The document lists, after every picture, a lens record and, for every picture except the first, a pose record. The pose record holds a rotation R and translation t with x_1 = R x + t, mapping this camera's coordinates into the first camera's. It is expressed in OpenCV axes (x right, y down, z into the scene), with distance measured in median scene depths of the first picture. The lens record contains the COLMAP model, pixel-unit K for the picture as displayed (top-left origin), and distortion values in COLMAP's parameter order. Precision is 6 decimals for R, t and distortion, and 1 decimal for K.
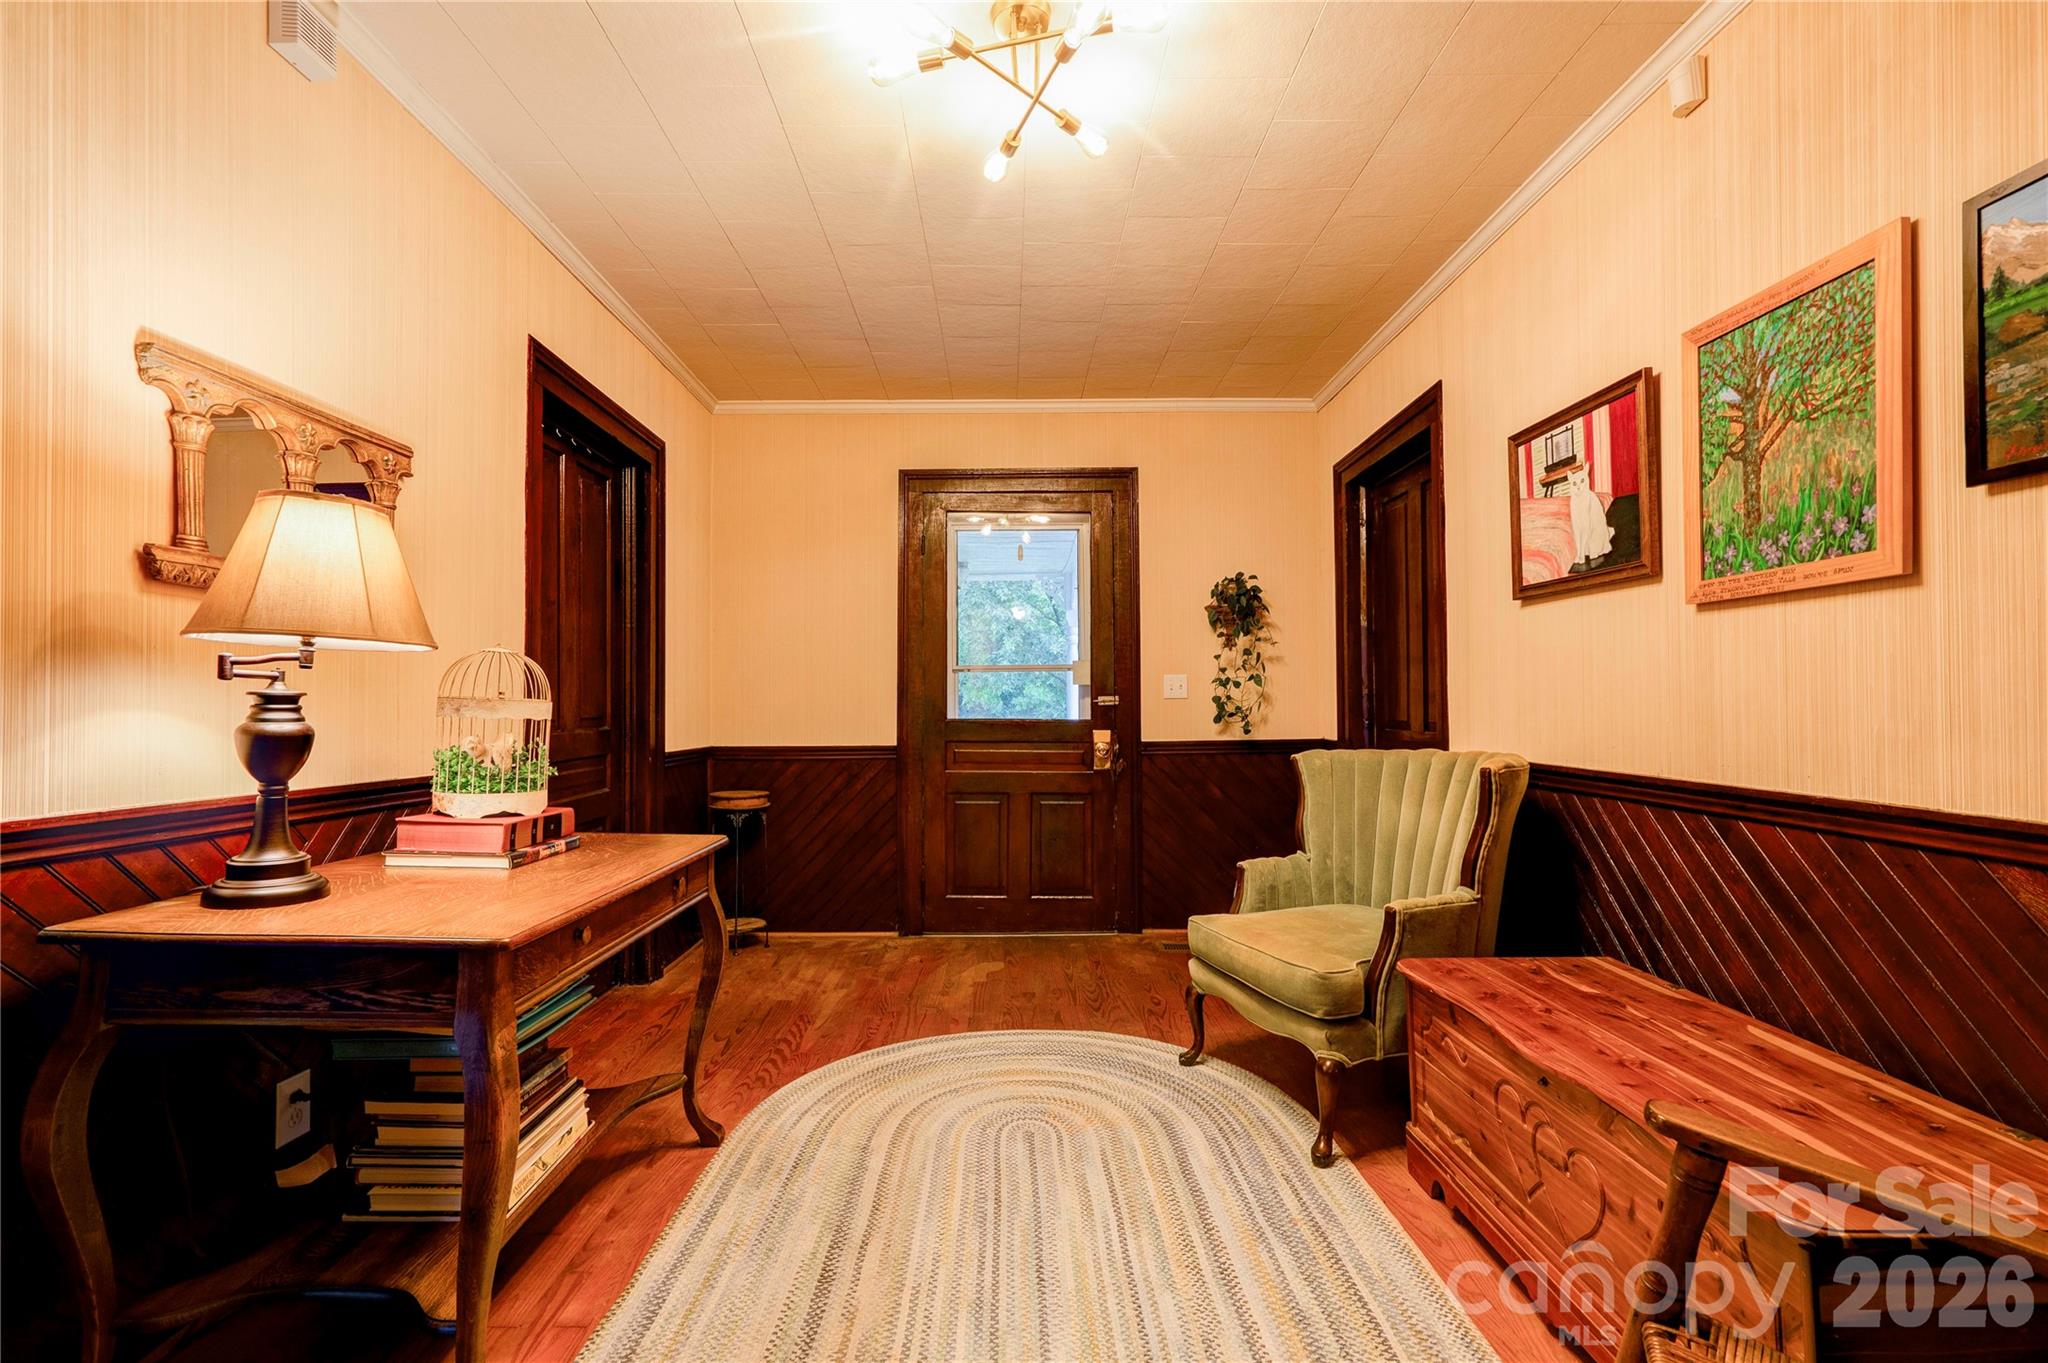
lens RADIAL K [[946.6, 0, 1014.3], [0, 946.6, 684.9], [0, 0, 1]] dist [-0.004607, 0.011069]
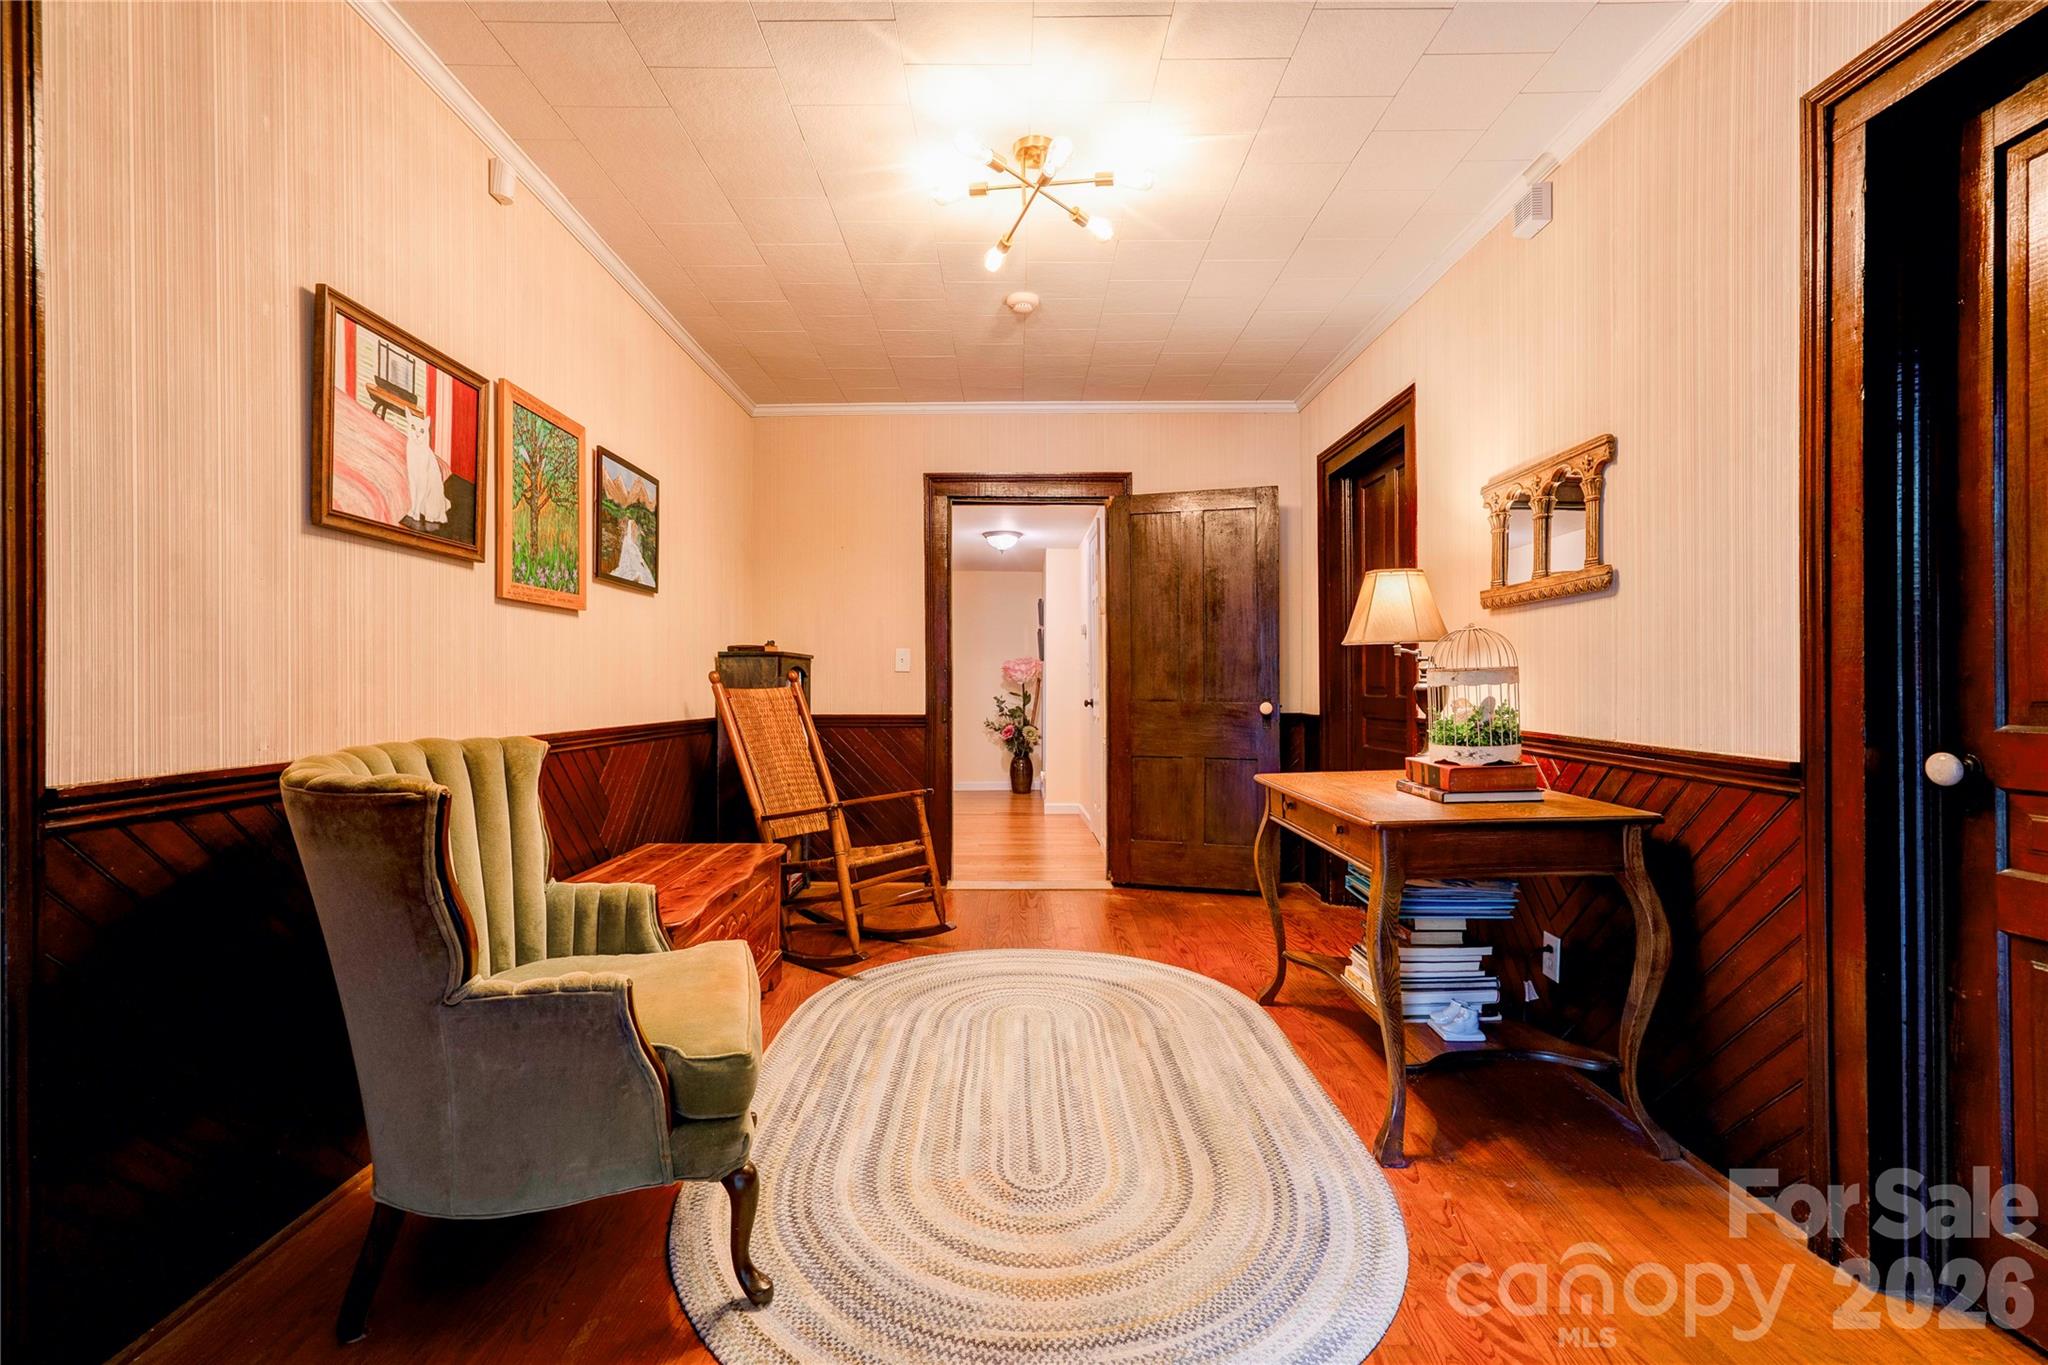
lens RADIAL K [[946.6, 0, 1025.0], [0, 946.6, 678.8], [0, 0, 1]] dist [-0.004607, 0.011069]
pose [[-0.999979, 0.004388, -0.004852, 0.027197], [0.004478, 0.999817, -0.018613, 0.041996], [0.004769, -0.018634, -0.999815, 1.922443]]
